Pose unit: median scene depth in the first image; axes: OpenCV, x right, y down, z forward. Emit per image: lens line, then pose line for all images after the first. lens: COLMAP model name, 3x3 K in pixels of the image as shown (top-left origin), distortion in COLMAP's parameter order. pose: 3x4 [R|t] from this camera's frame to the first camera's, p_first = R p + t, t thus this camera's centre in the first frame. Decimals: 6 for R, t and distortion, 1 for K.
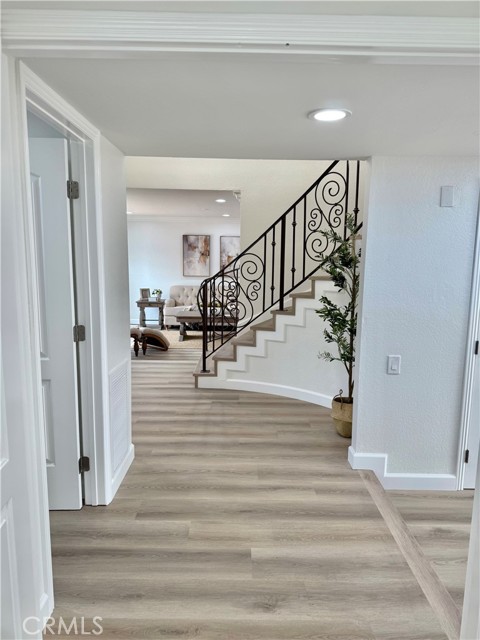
lens RADIAL K [[455.9, 0, 240.0], [0, 455.9, 320.0], [0, 0, 1]] dist [0.005719, -0.003234]
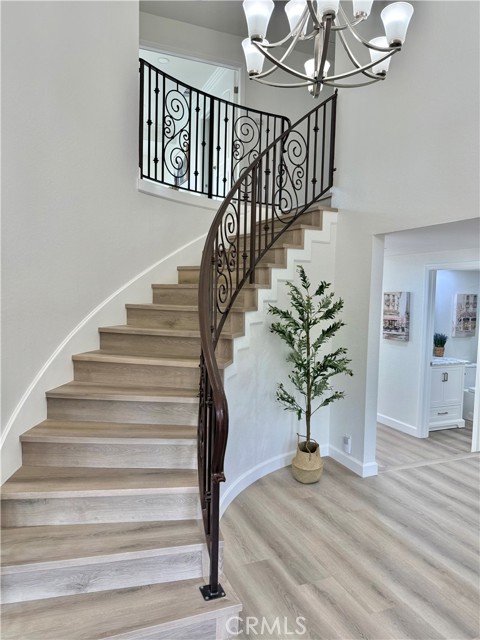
lens RADIAL K [[455.9, 0, 240.0], [0, 455.9, 320.0], [0, 0, 1]] dist [0.005719, -0.003234]
pose [[-0.385058, -0.080957, 0.919335, -0.655490], [0.112144, 0.984659, 0.133680, -0.274723], [-0.916054, 0.154573, -0.370072, 1.563727]]
